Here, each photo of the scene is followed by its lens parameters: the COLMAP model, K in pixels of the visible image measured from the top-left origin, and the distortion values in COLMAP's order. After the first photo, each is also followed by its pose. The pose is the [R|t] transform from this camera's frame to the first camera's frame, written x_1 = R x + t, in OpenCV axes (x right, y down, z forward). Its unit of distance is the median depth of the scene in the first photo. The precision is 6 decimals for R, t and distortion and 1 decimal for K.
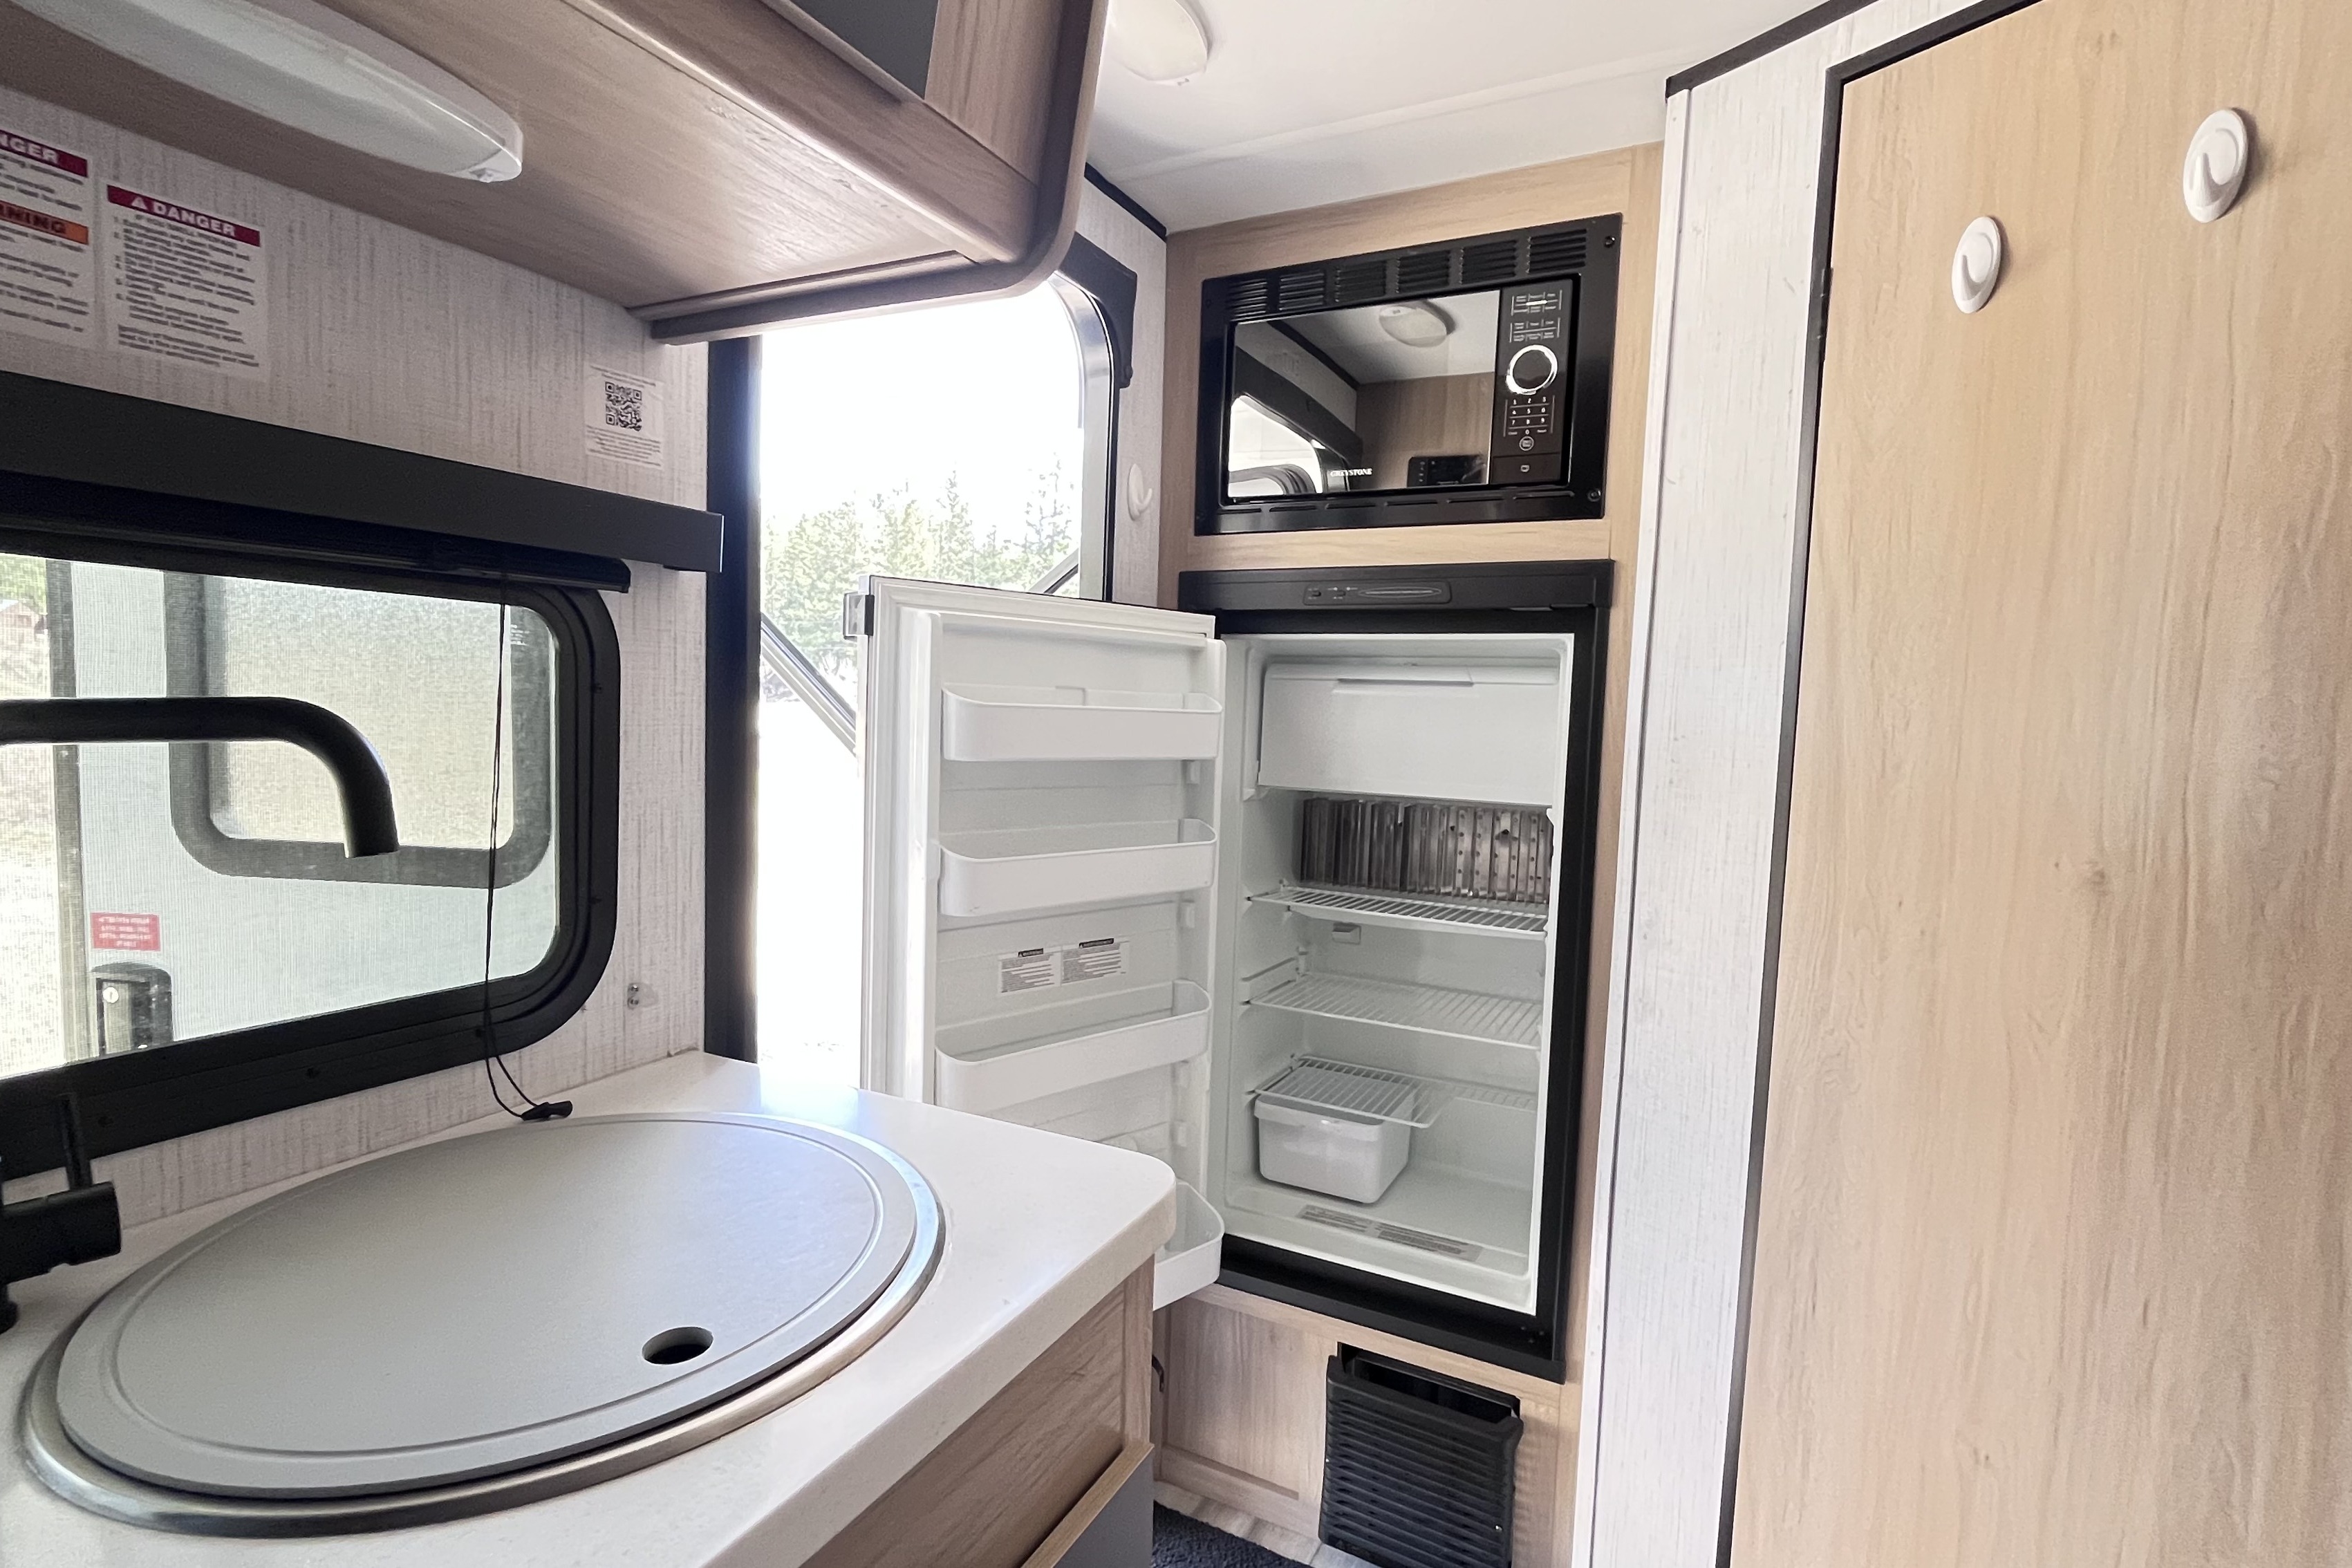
lens RADIAL K [[1126.5, 0, 1166.9], [0, 1126.5, 786.0], [0, 0, 1]] dist [-0.001793, -0.001016]
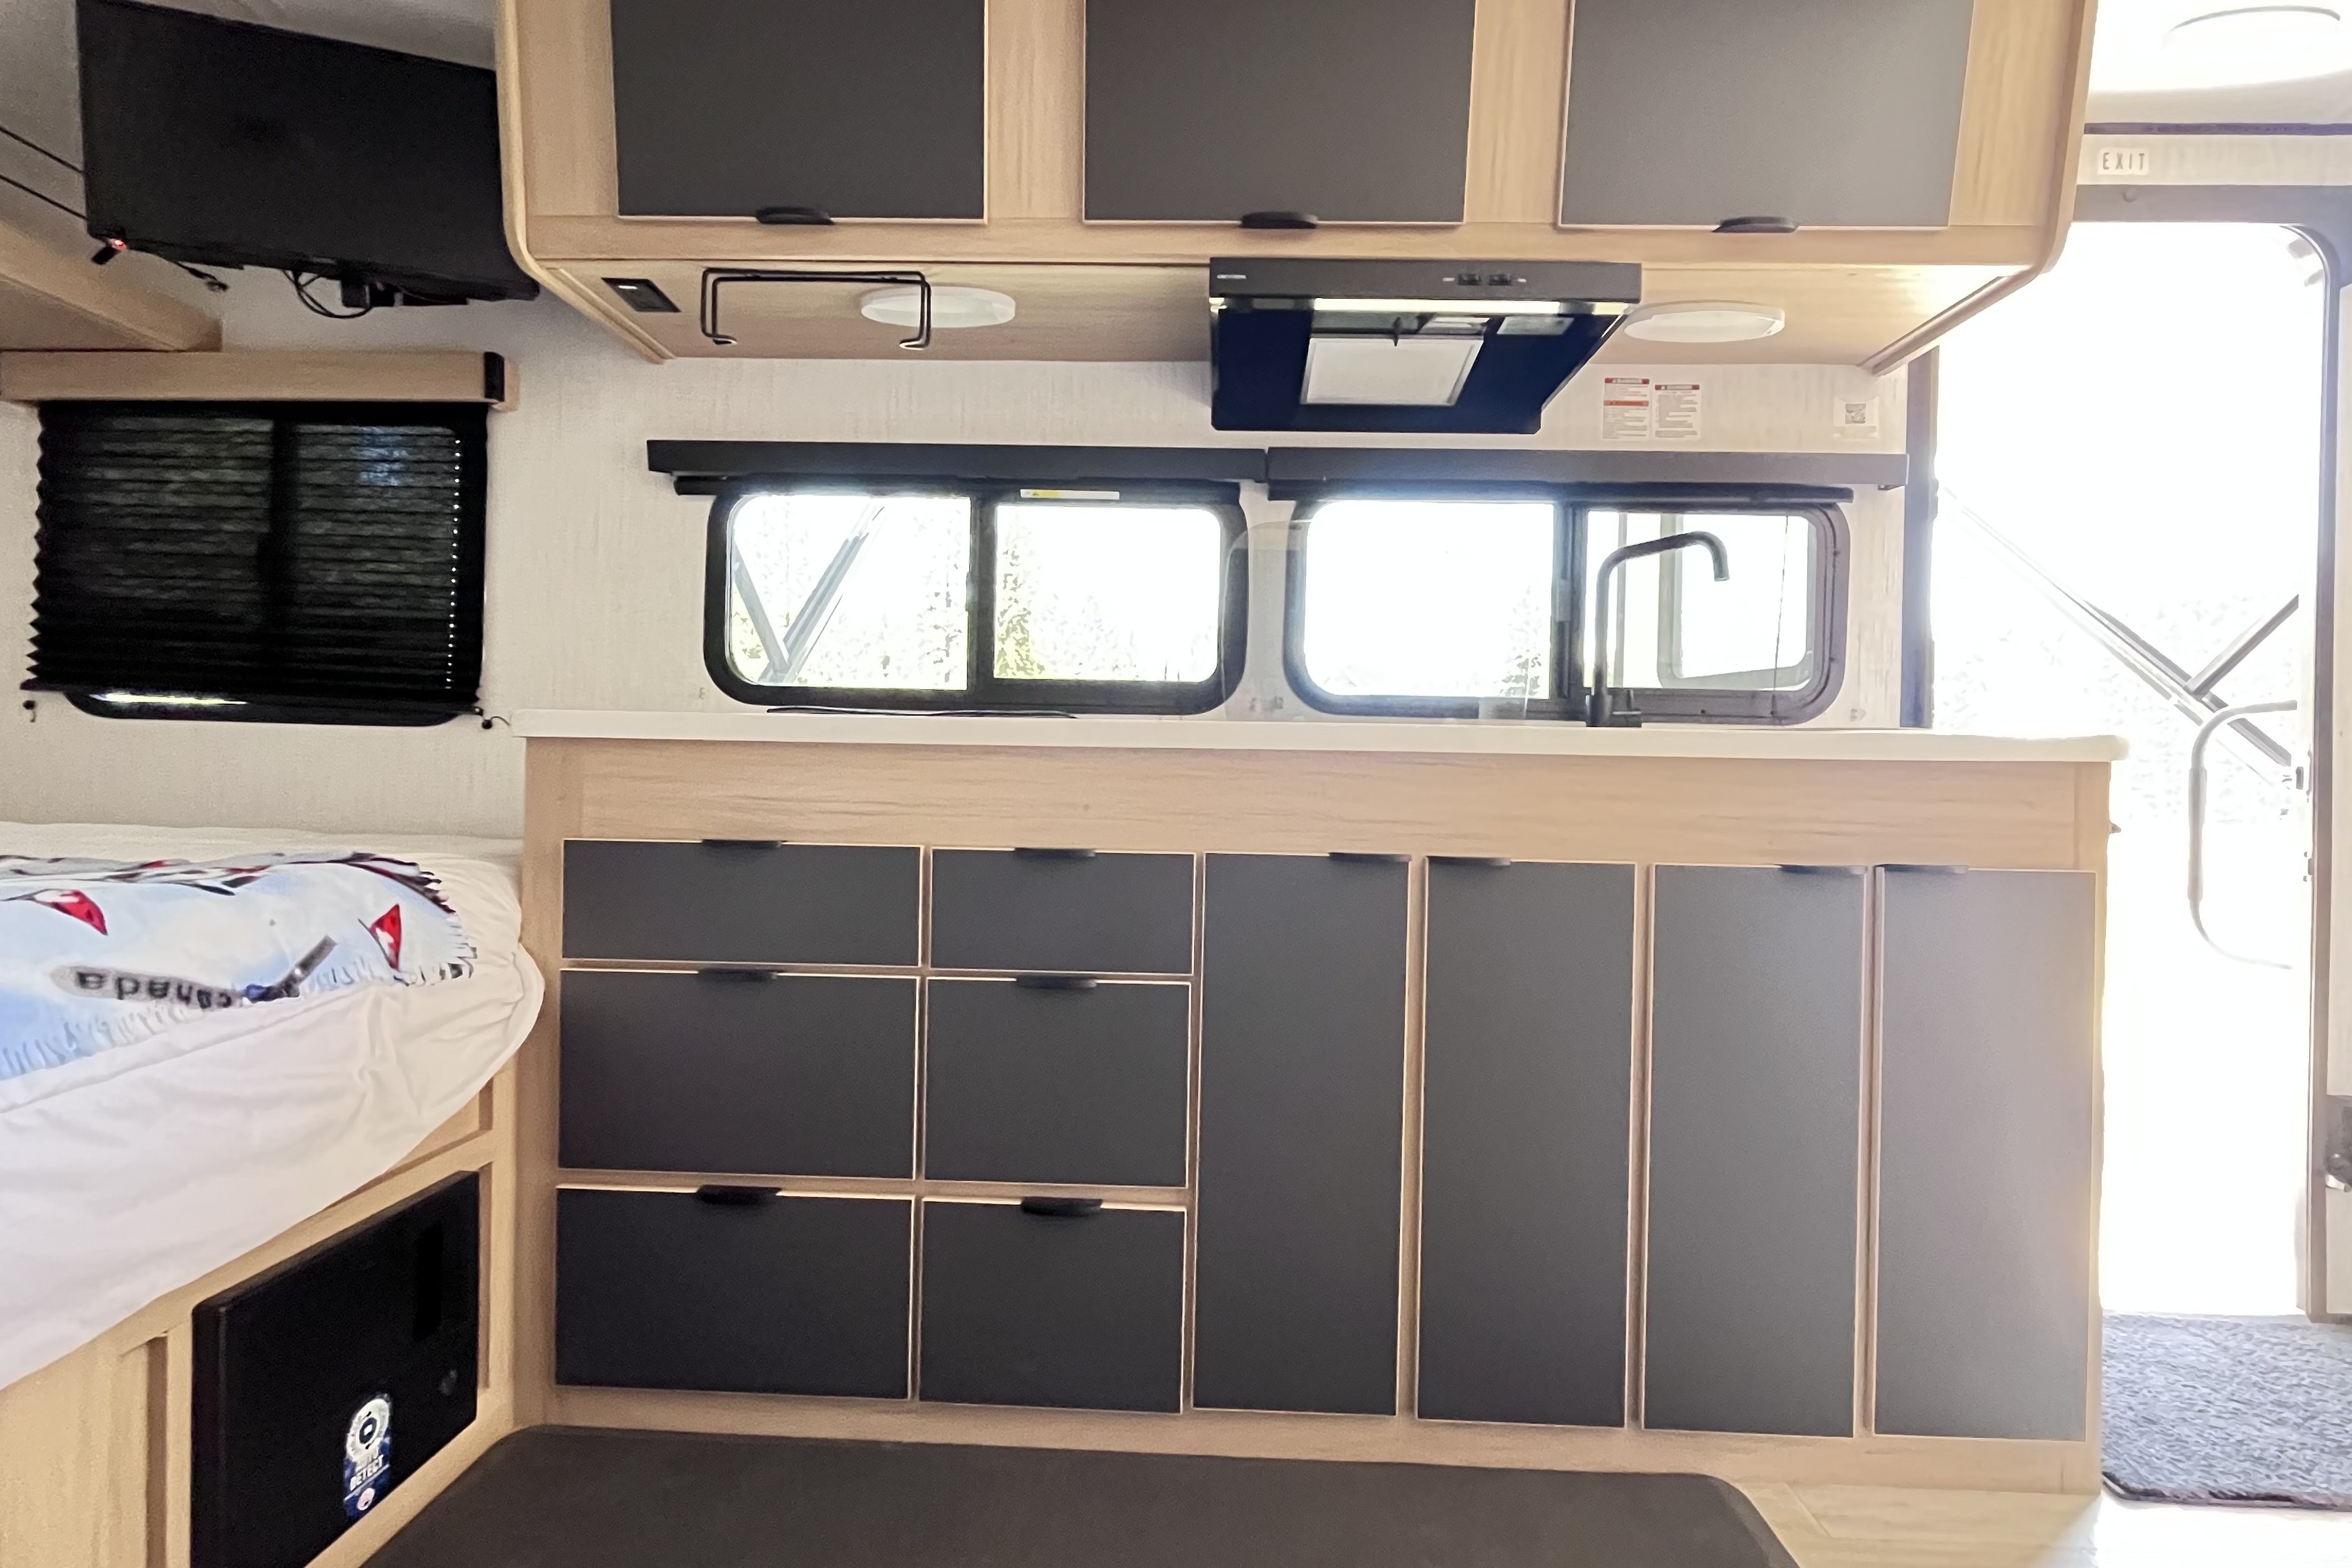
lens RADIAL K [[1126.5, 0, 1166.9], [0, 1126.5, 786.0], [0, 0, 1]] dist [-0.001793, -0.001016]
pose [[0.434545, -0.024334, -0.900321, 0.717946], [-0.072735, 0.995422, -0.062010, 0.498934], [0.897708, 0.092431, 0.430786, -0.838682]]
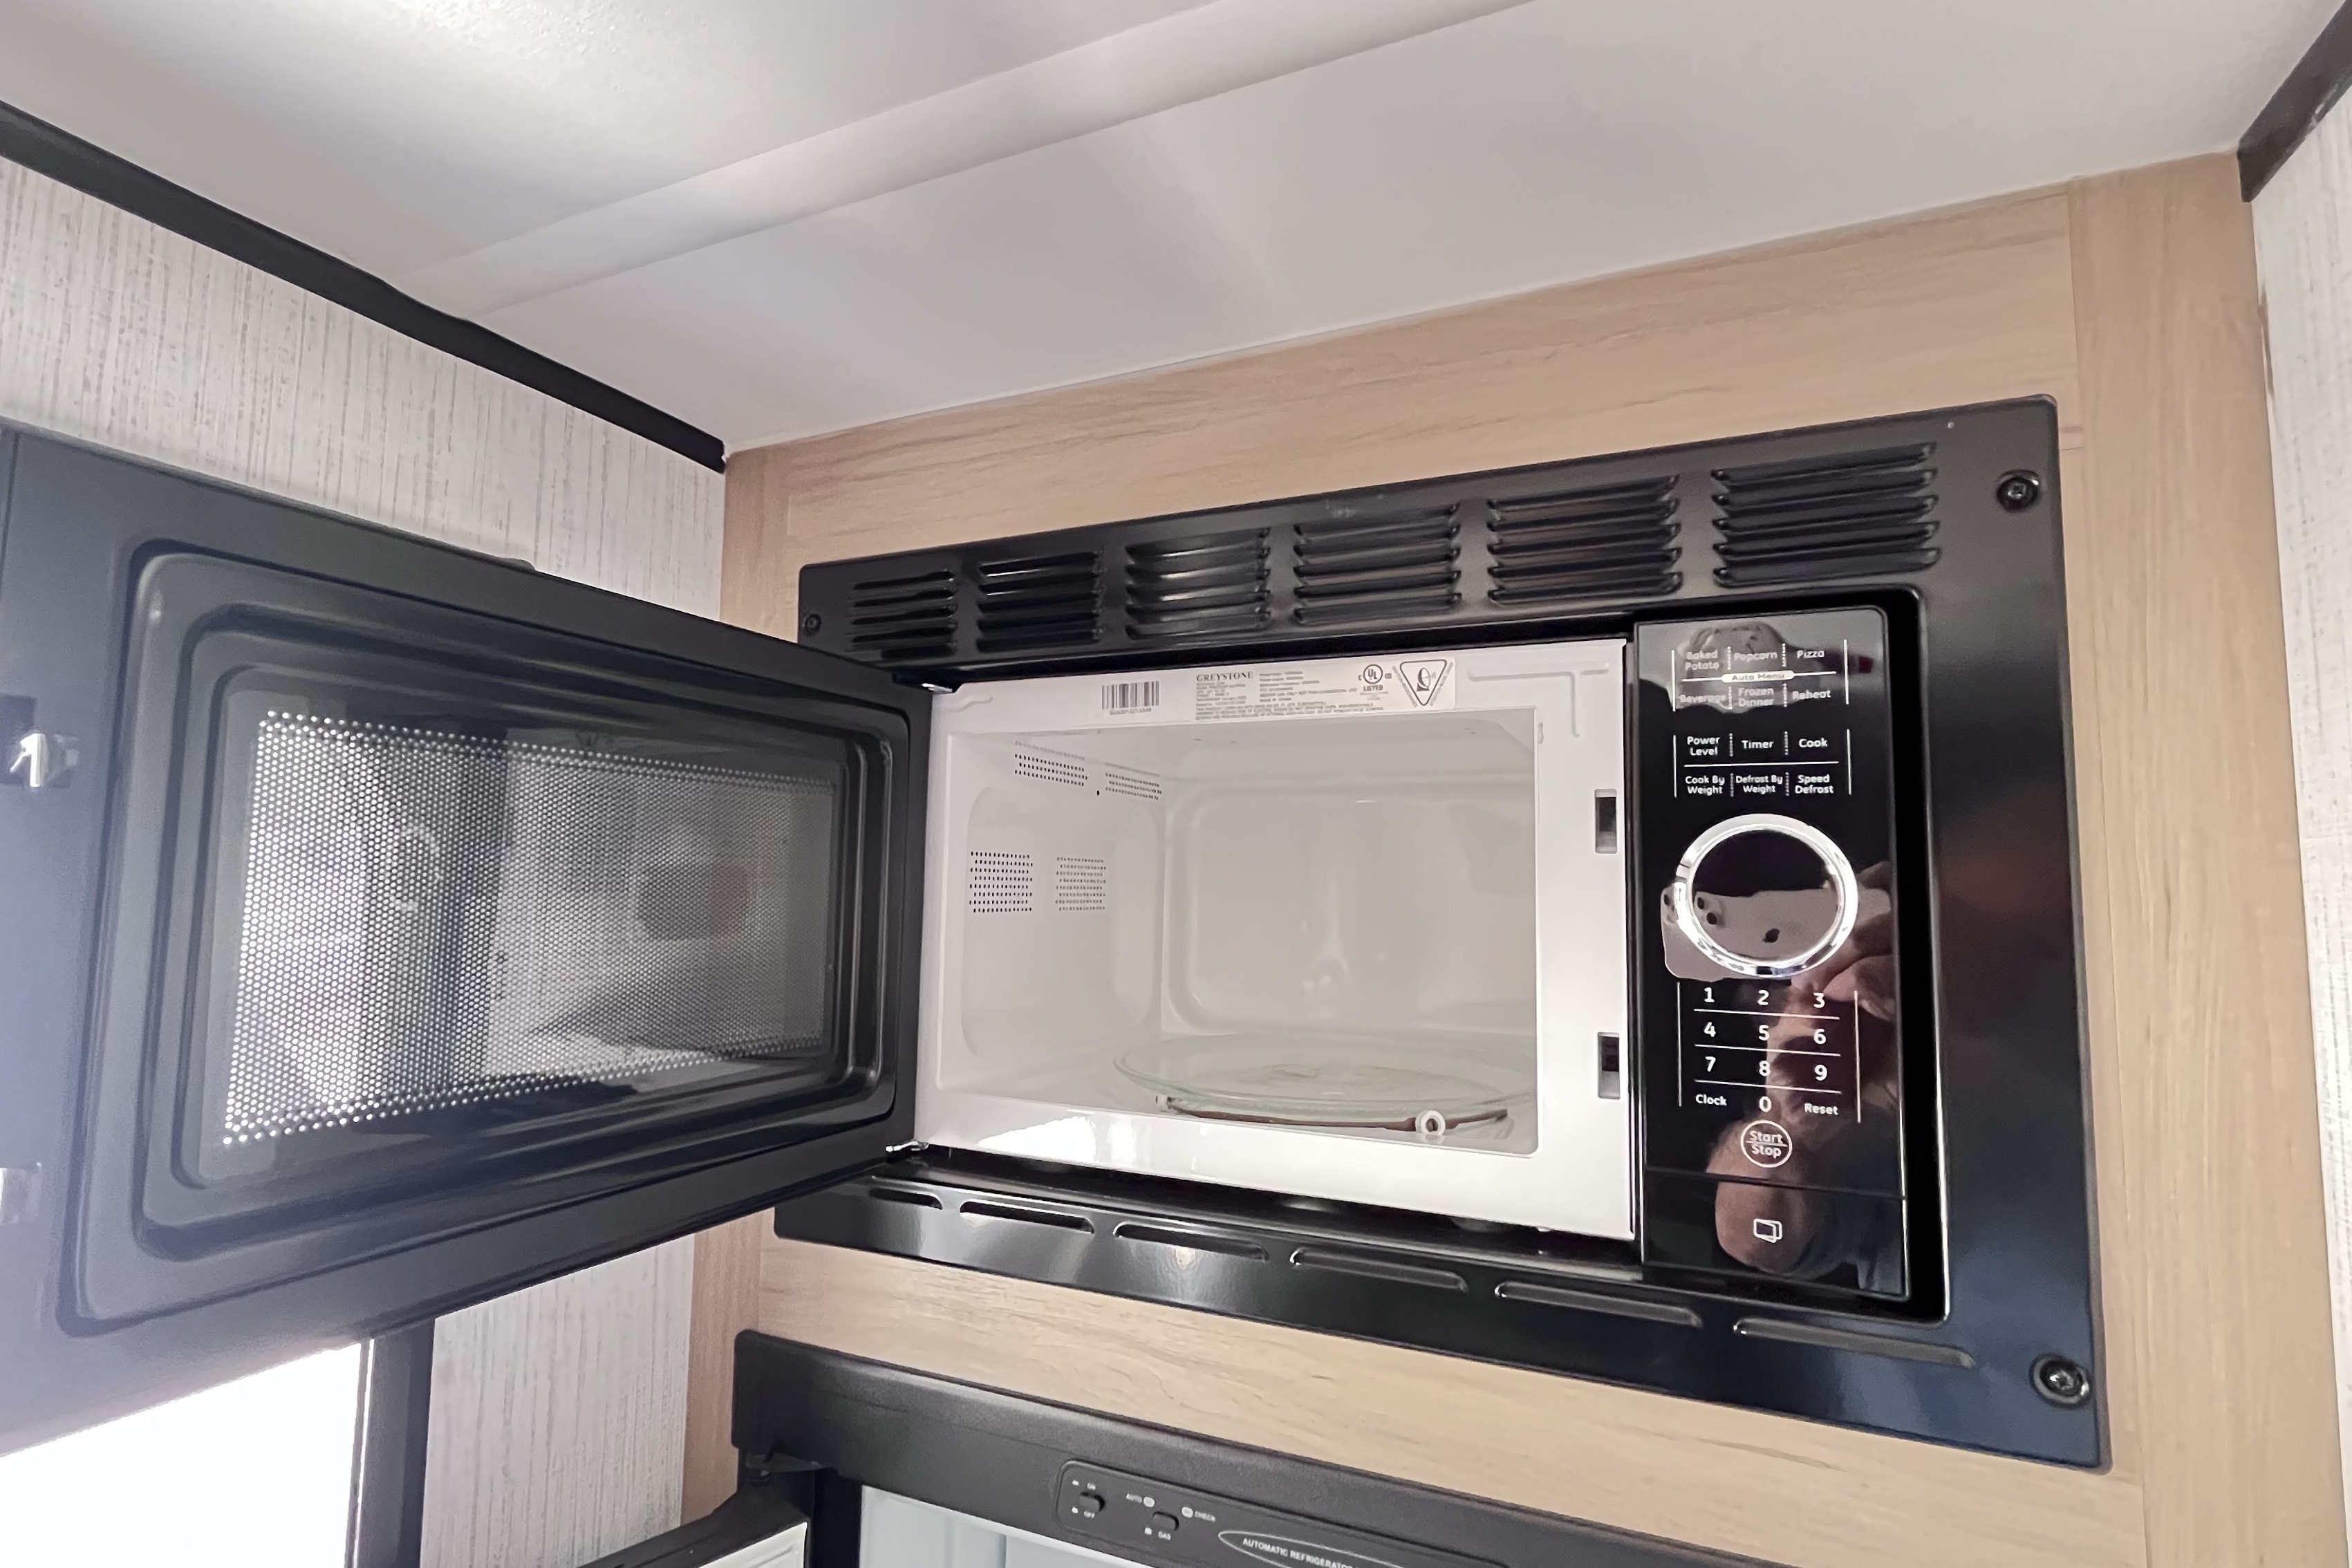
lens RADIAL K [[1126.5, 0, 1166.9], [0, 1126.5, 786.0], [0, 0, 1]] dist [-0.001793, -0.001016]
pose [[0.998043, -0.017255, 0.060097, 0.216744], [0.027014, 0.985828, -0.165570, -0.504766], [-0.056388, 0.166869, 0.984365, 1.022097]]
